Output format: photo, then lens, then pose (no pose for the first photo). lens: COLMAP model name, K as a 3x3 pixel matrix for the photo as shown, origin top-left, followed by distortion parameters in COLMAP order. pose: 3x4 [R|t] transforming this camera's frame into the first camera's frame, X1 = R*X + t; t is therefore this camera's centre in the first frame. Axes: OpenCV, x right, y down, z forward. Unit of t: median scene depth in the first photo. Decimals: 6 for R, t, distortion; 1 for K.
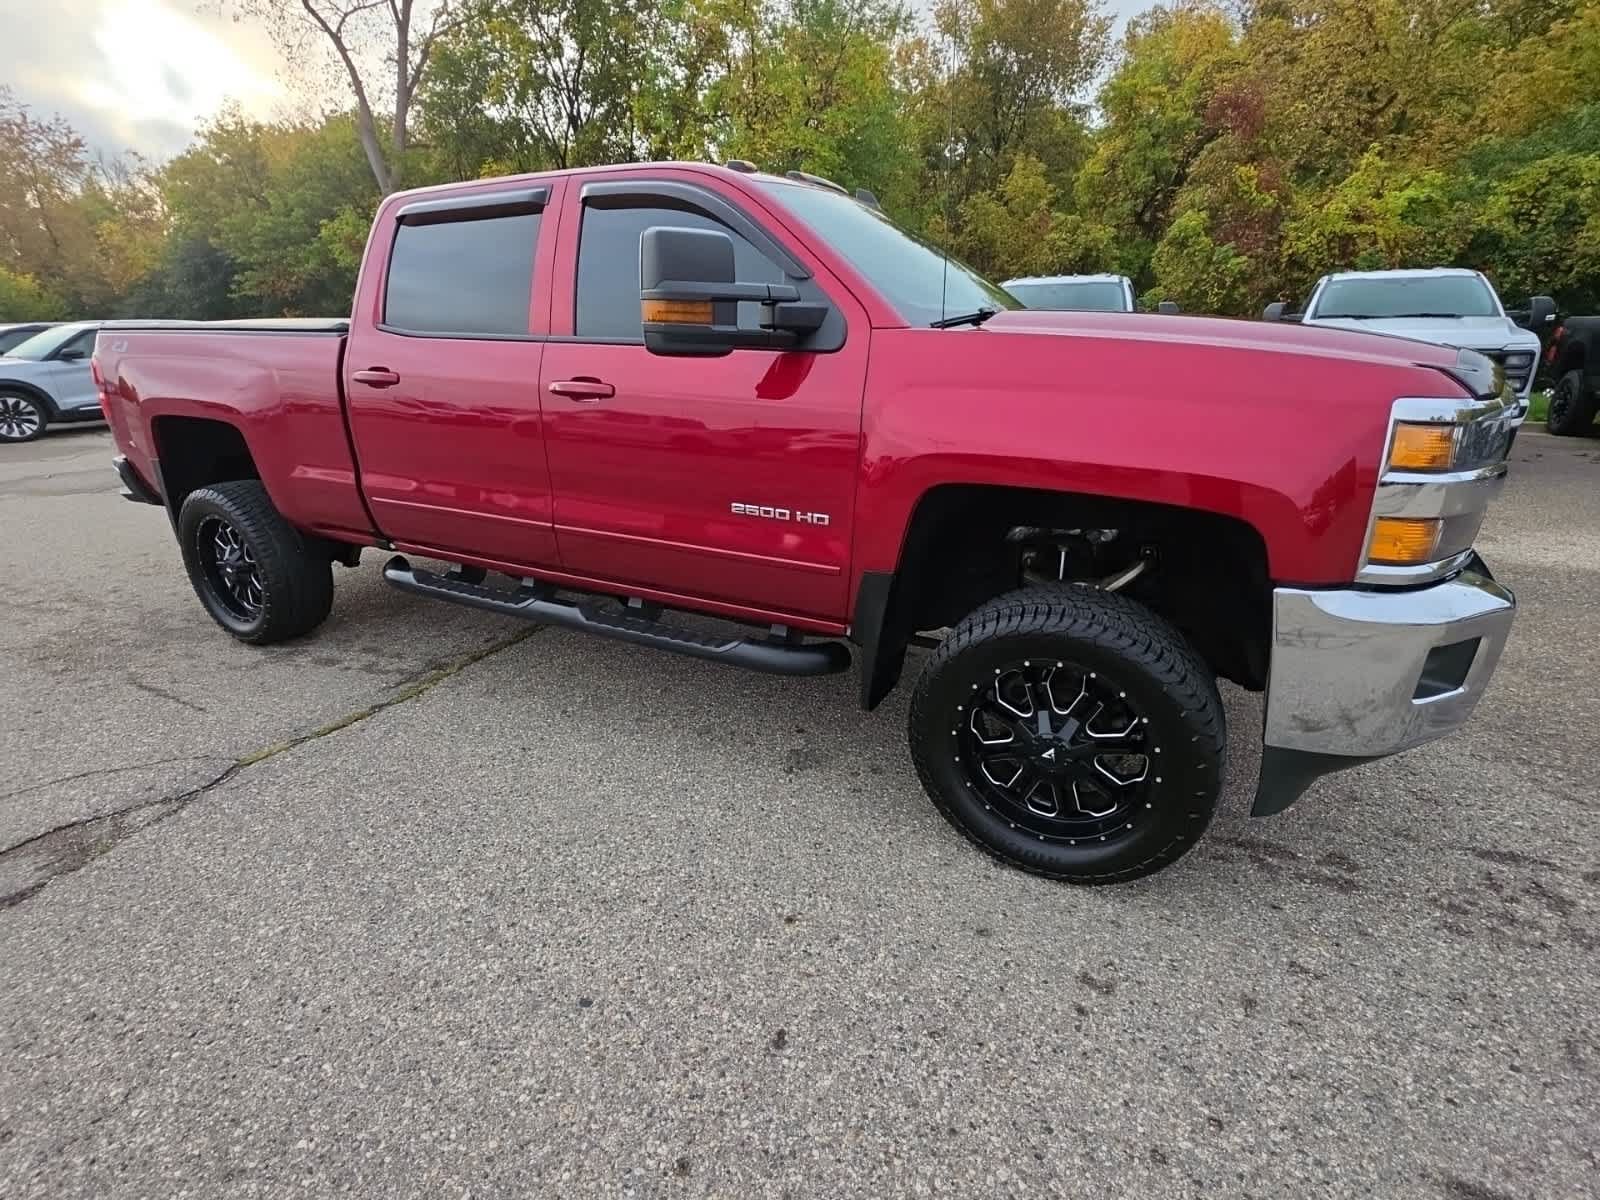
lens RADIAL K [[756.4, 0, 795.2], [0, 756.4, 595.9], [0, 0, 1]] dist [0.003224, -0.003646]
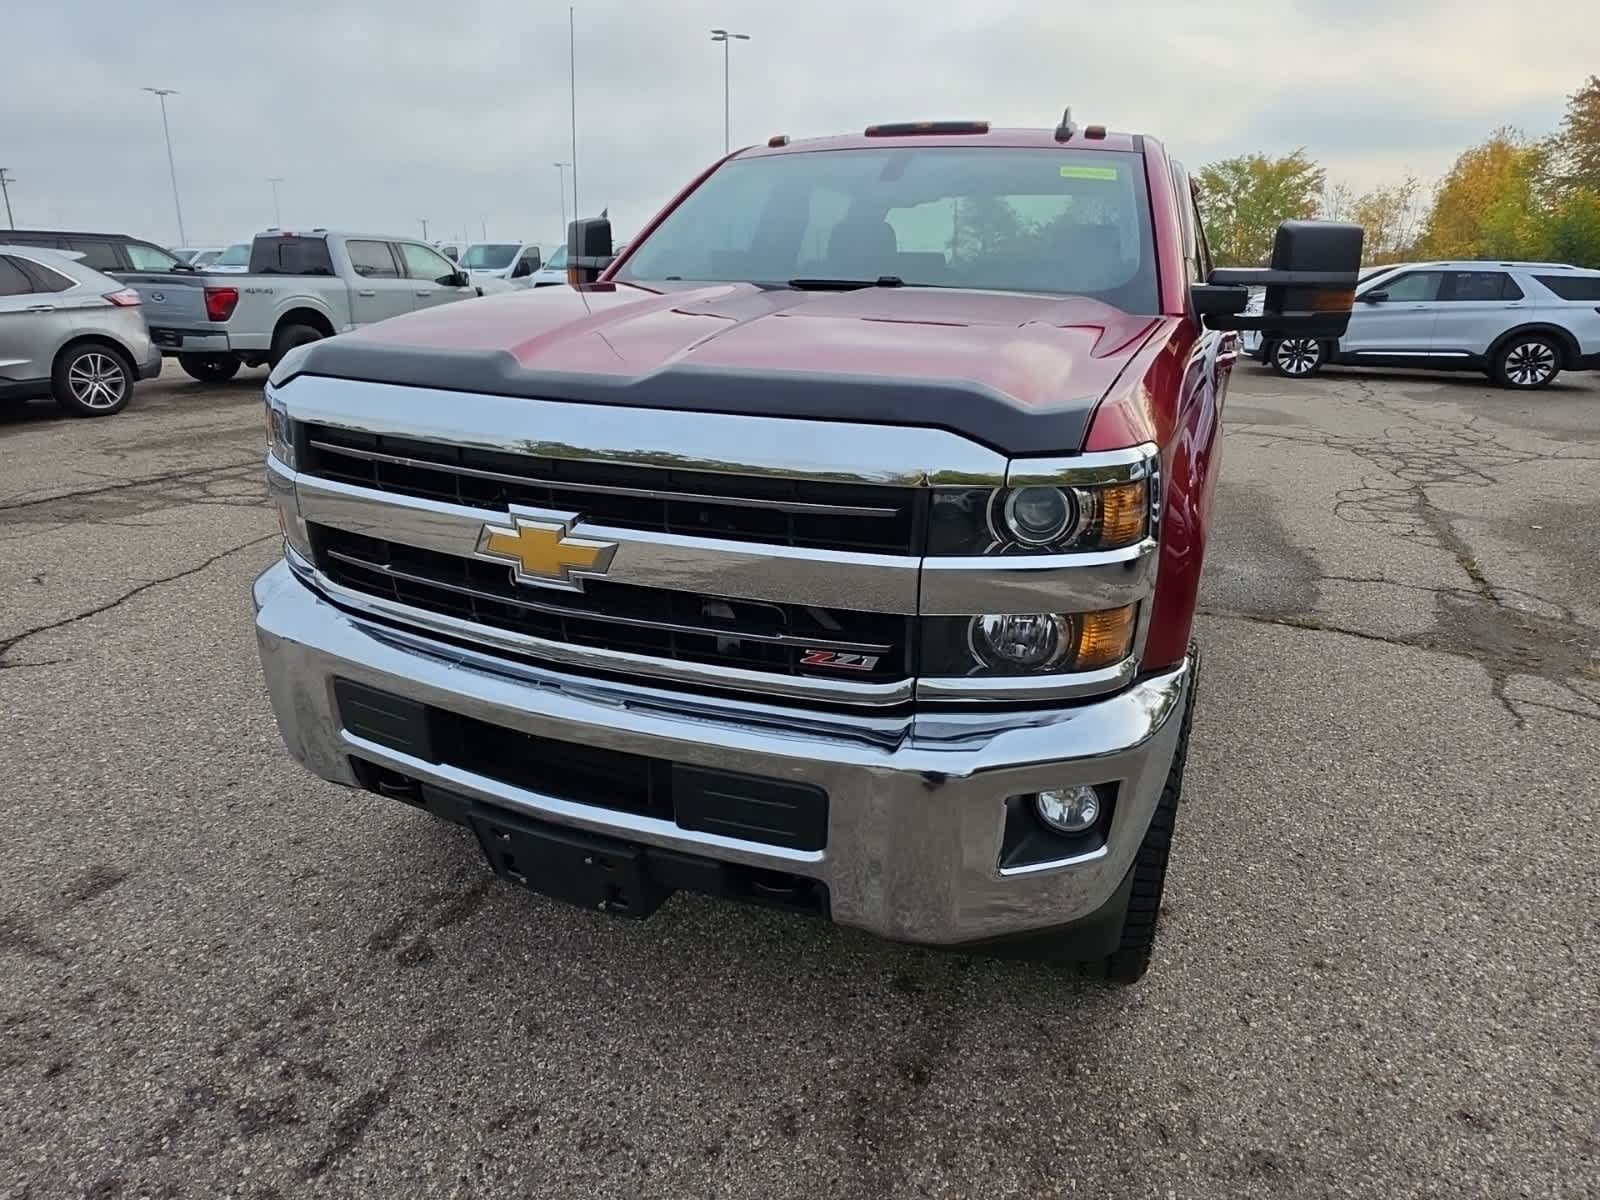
lens RADIAL K [[992.9, 0, 785.4], [0, 992.9, 596.9], [0, 0, 1]] dist [0.003146, -0.000906]
pose [[0.073592, 0.326516, -0.942322, 1.626276], [-0.343595, 0.895336, 0.283402, -0.436179], [0.936230, 0.302921, 0.178079, 1.056221]]
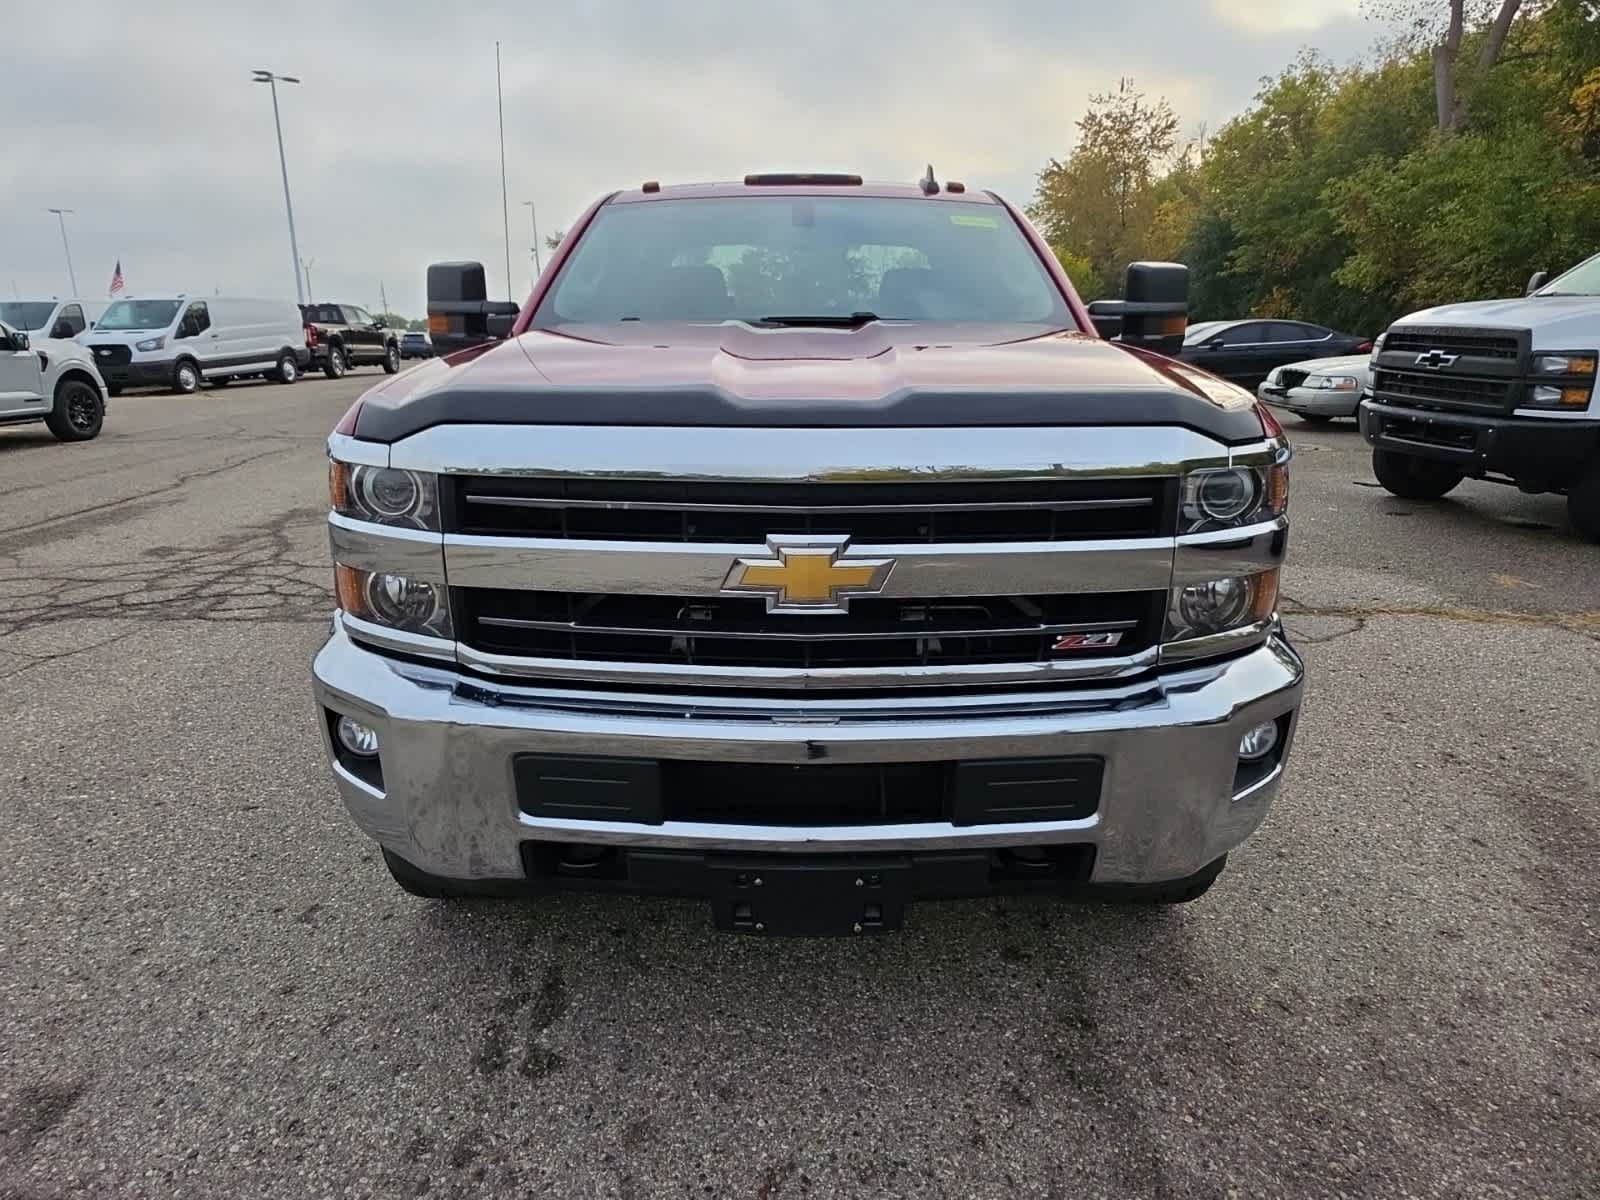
lens RADIAL K [[994.0, 0, 782.1], [0, 994.0, 597.3], [0, 0, 1]] dist [0.002671, 0.000110]
pose [[0.454878, 0.246985, -0.855619, 1.531392], [-0.293518, 0.948668, 0.117799, -0.259617], [0.840793, 0.197556, 0.504023, 0.614798]]
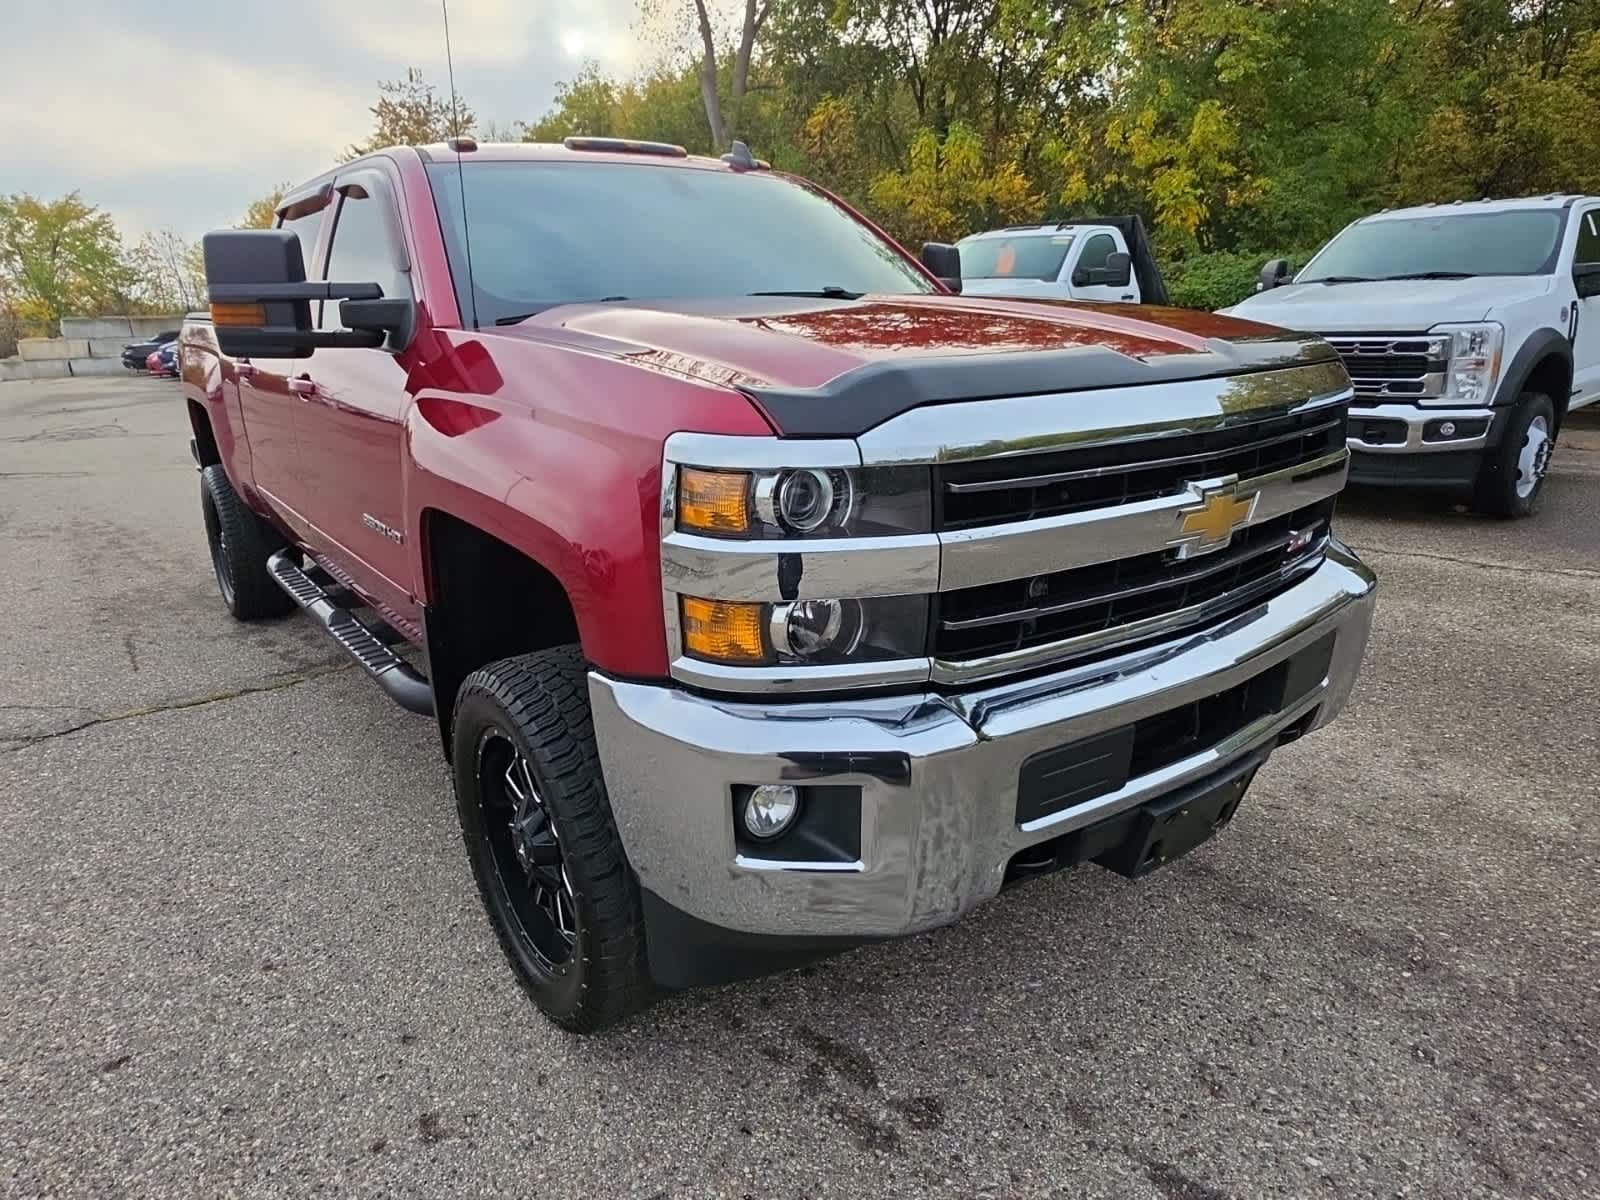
lens RADIAL K [[997.8, 0, 780.6], [0, 997.8, 598.3], [0, 0, 1]] dist [0.004104, -0.002528]
pose [[0.900239, 0.107014, -0.422040, 0.924095], [-0.122872, 0.992367, -0.010465, -0.072840], [0.417698, 0.061278, 0.906517, 0.120422]]
